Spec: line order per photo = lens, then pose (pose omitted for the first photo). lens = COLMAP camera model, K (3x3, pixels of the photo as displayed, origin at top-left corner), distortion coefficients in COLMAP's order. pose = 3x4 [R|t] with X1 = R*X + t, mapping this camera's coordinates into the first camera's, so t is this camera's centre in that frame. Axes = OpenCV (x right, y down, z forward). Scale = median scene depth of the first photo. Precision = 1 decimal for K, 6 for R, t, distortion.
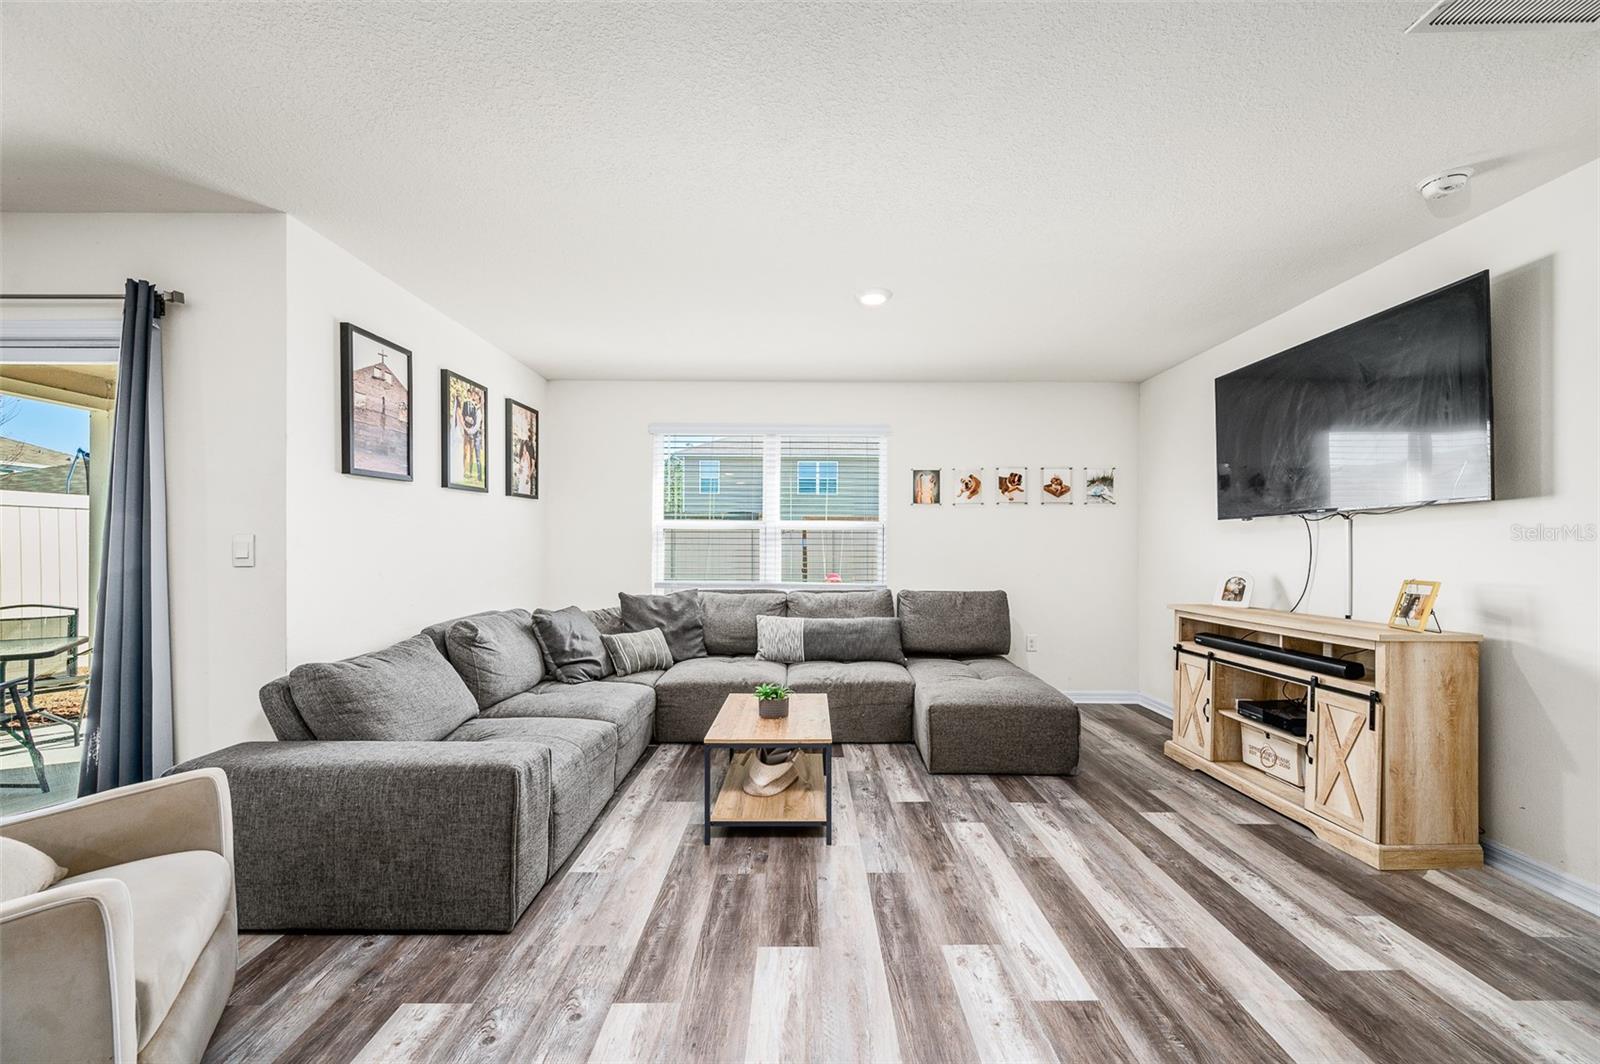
lens RADIAL K [[632.8, 0, 804.8], [0, 632.8, 540.0], [0, 0, 1]] dist [-0.000734, -0.000236]
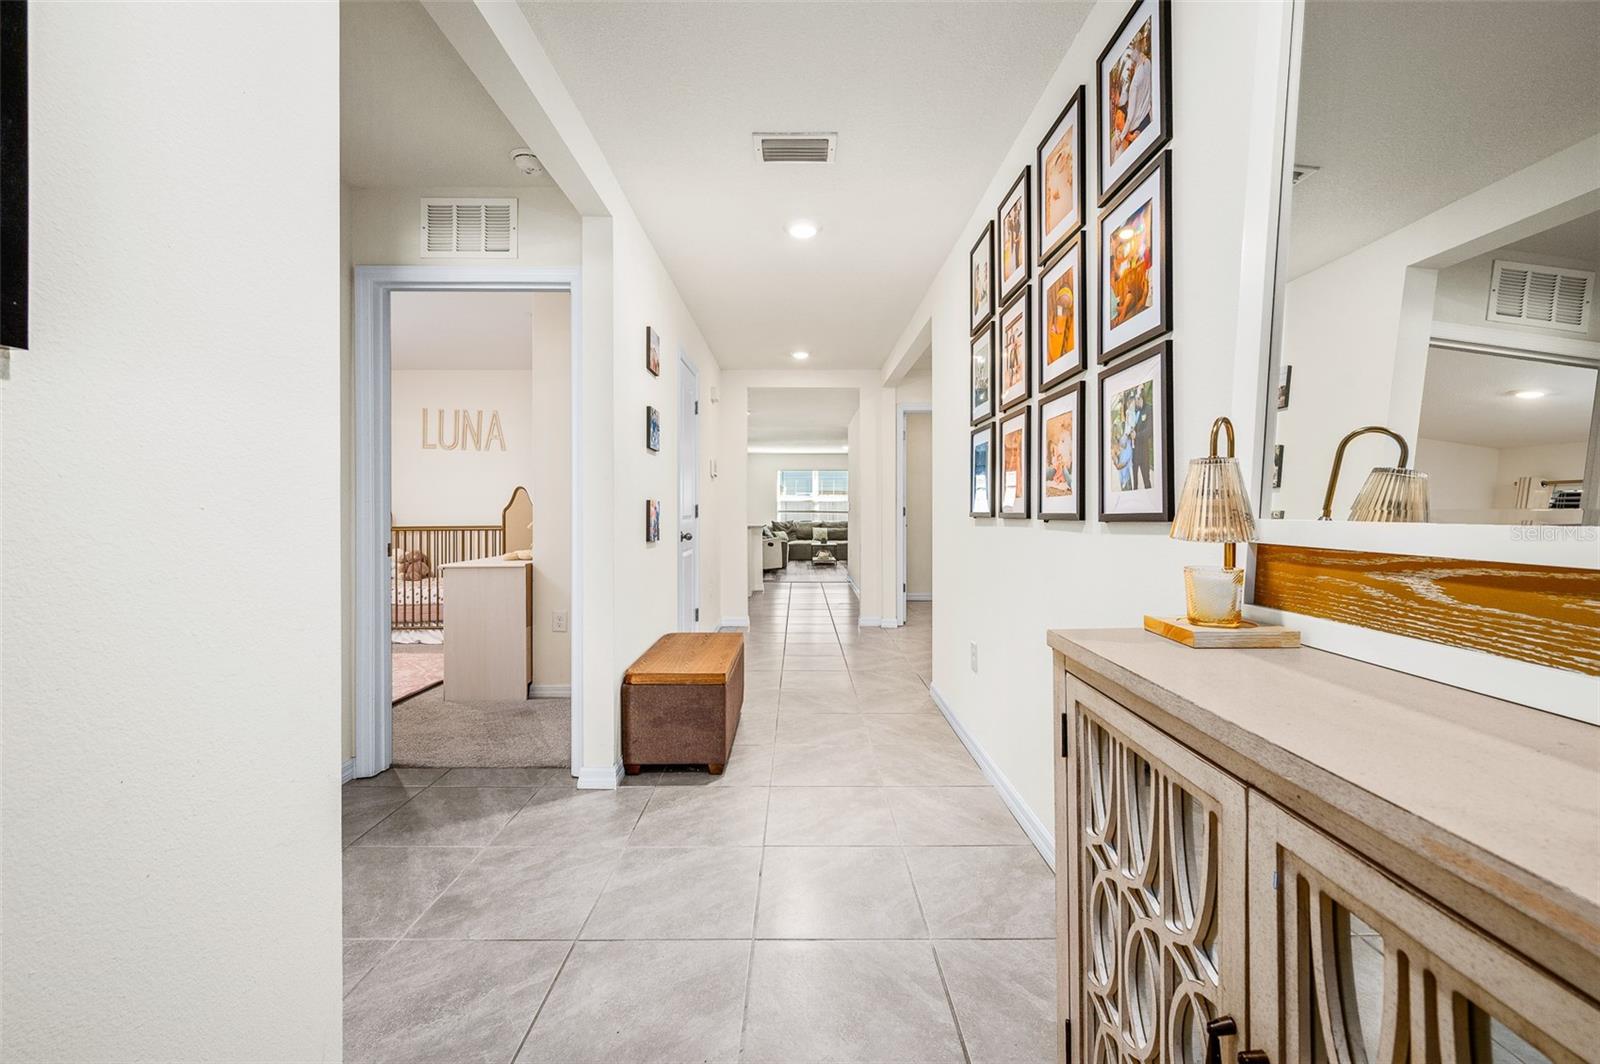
lens RADIAL K [[616.6, 0, 802.1], [0, 616.6, 503.7], [0, 0, 1]] dist [-0.000030, -0.000037]
pose [[0.999947, -0.009962, -0.002449, -0.148552], [0.009975, 0.999937, 0.005182, -0.027047], [0.002398, -0.005206, 0.999984, -2.705404]]
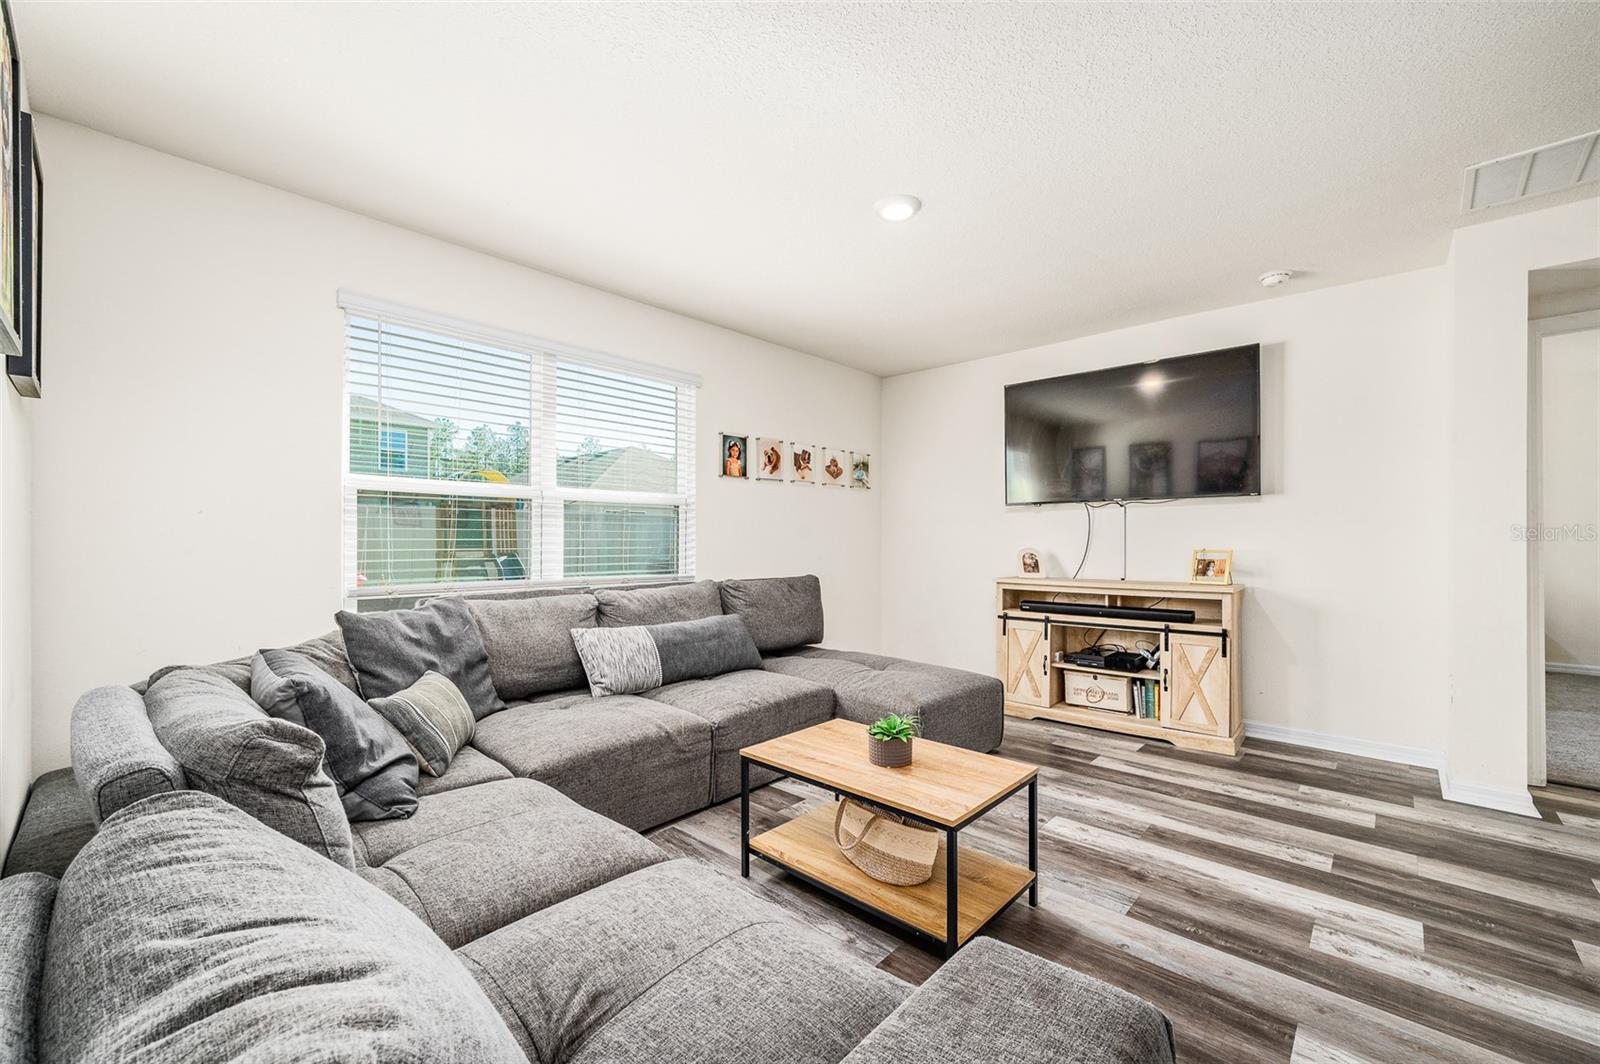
lens RADIAL K [[645.4, 0, 803.0], [0, 645.4, 536.6], [0, 0, 1]] dist [0.000009, 0.000141]
pose [[0.678104, -0.000100, 0.734966, -0.501269], [-0.008048, 0.999939, 0.007561, 0.020753], [-0.734922, -0.011042, 0.678062, 0.467295]]
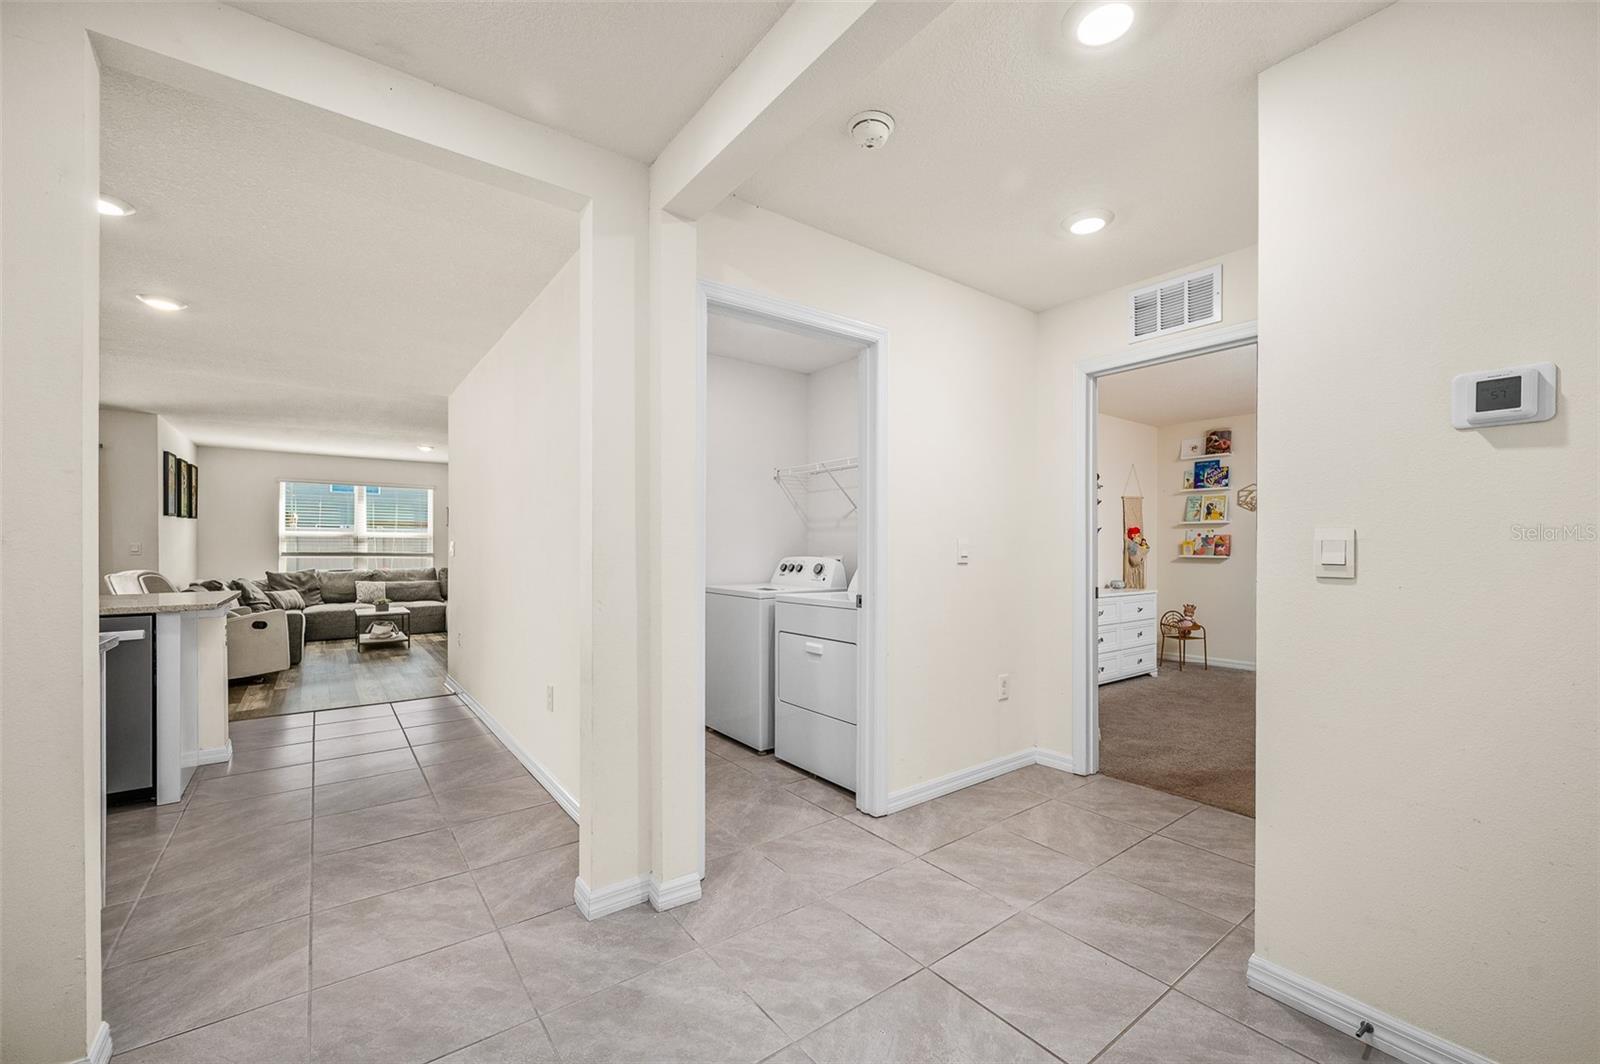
lens RADIAL K [[638.5, 0, 806.2], [0, 638.5, 546.1], [0, 0, 1]] dist [0.000289, -0.000166]
pose [[0.798441, -0.005503, 0.602048, -0.186543], [-0.002226, 0.999924, 0.012092, -0.020636], [-0.602069, -0.010995, 0.798369, -1.732568]]
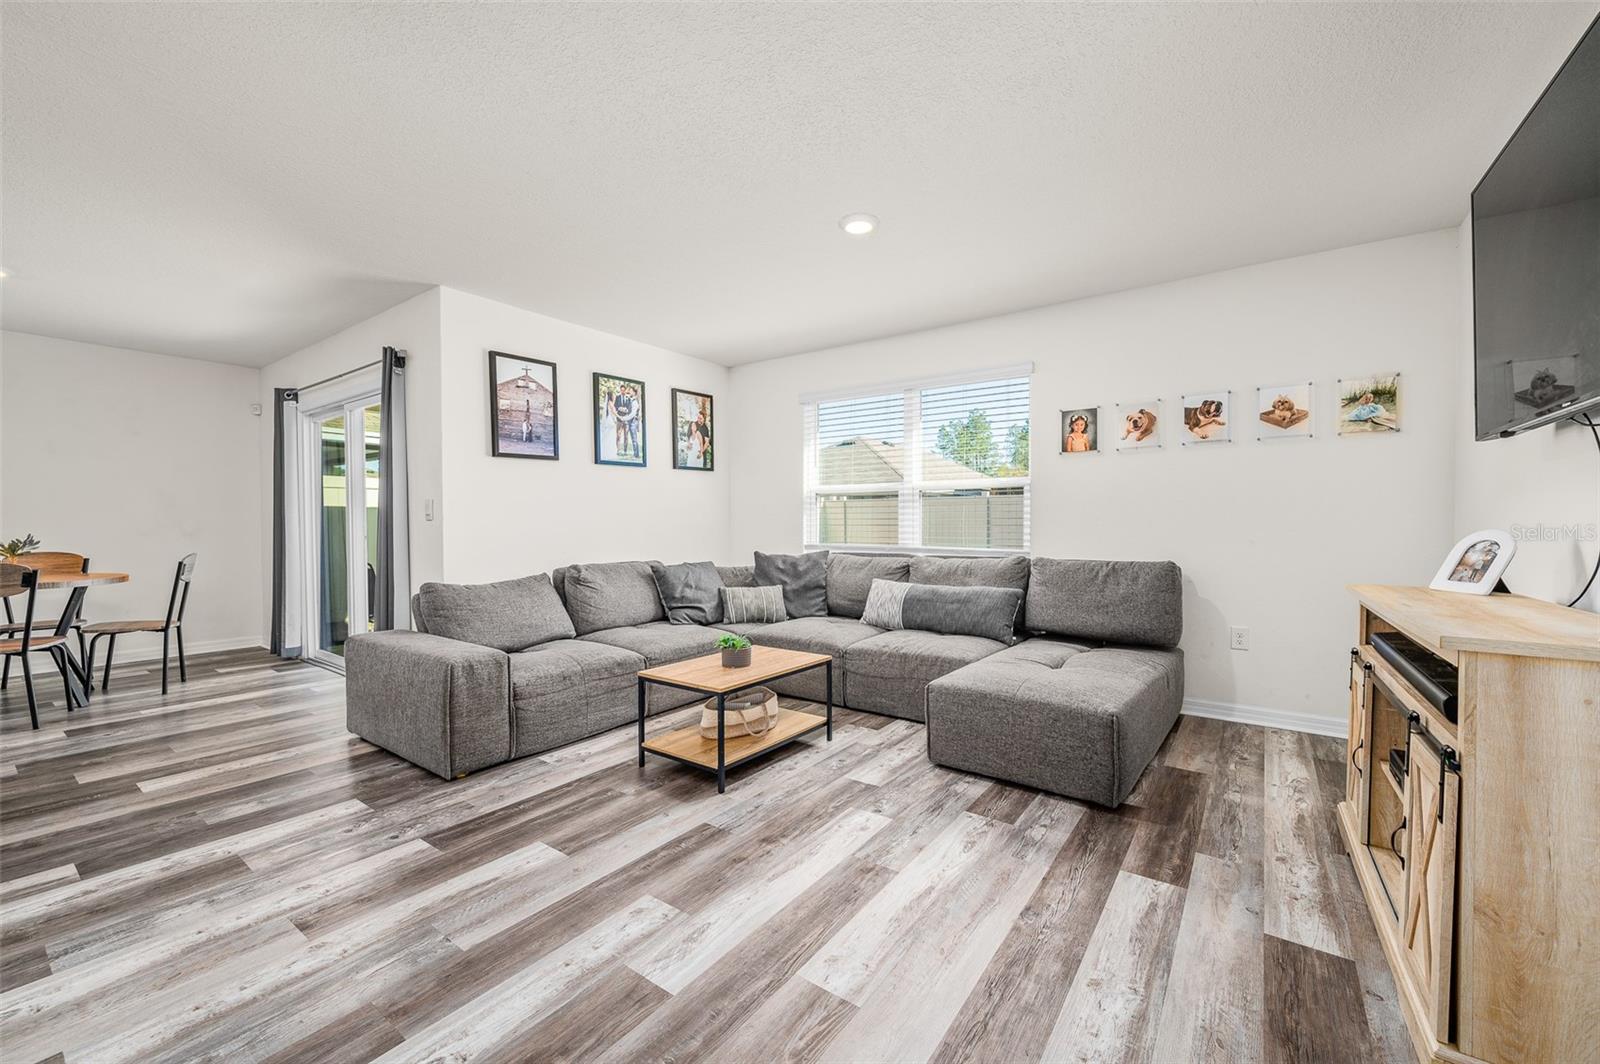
lens RADIAL K [[634.9, 0, 797.4], [0, 634.9, 527.1], [0, 0, 1]] dist [-0.000871, 0.000102]
pose [[0.807342, -0.000809, -0.590083, 0.504446], [0.011028, 0.999845, 0.013718, 0.031538], [0.589980, -0.017582, 0.807226, 0.181443]]
